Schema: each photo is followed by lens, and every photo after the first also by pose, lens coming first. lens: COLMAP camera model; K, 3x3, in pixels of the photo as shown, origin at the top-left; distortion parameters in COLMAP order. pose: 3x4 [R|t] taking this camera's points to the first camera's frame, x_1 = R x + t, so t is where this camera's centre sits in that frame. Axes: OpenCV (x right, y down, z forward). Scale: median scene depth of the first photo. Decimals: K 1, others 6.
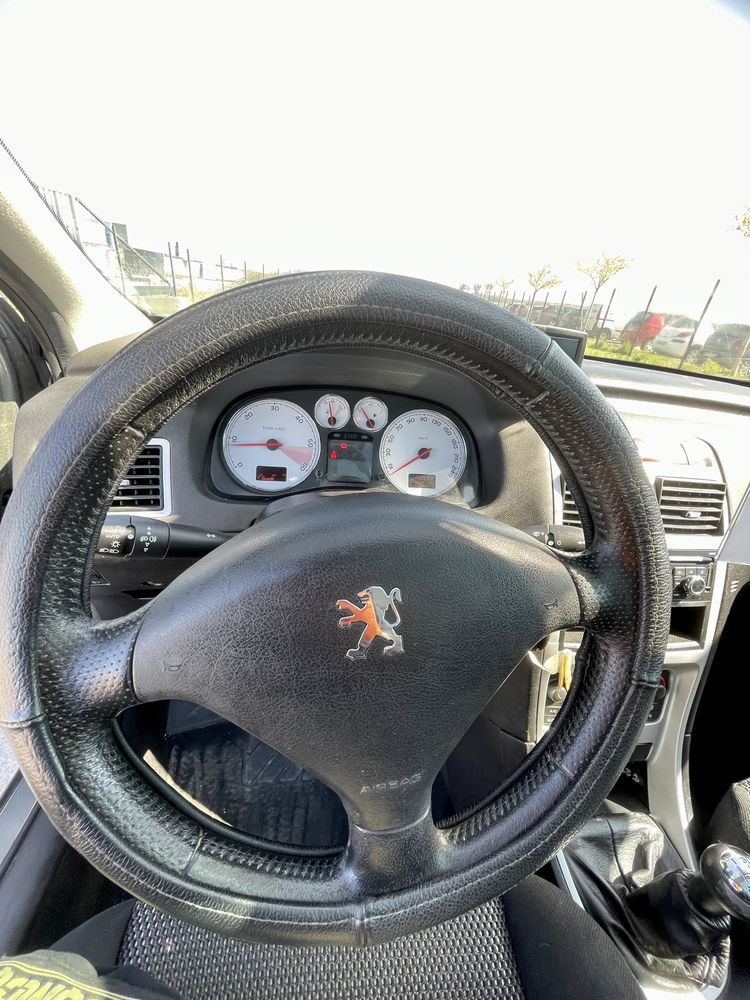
lens RADIAL K [[405.9, 0, 366.6], [0, 405.9, 499.9], [0, 0, 1]] dist [-0.002055, -0.001418]
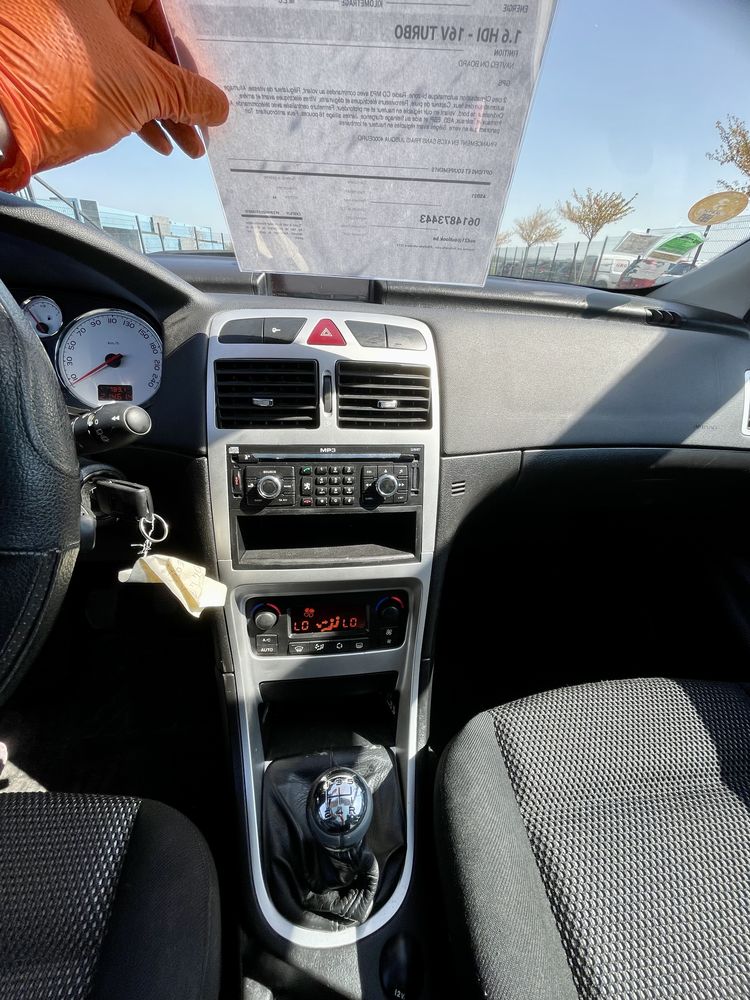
lens RADIAL K [[405.9, 0, 378.7], [0, 405.9, 504.3], [0, 0, 1]] dist [-0.002055, -0.001418]
pose [[0.998350, -0.055728, -0.013853, 0.761193], [0.056477, 0.996518, 0.061338, 0.186143], [0.010387, -0.062019, 0.998021, 0.127027]]
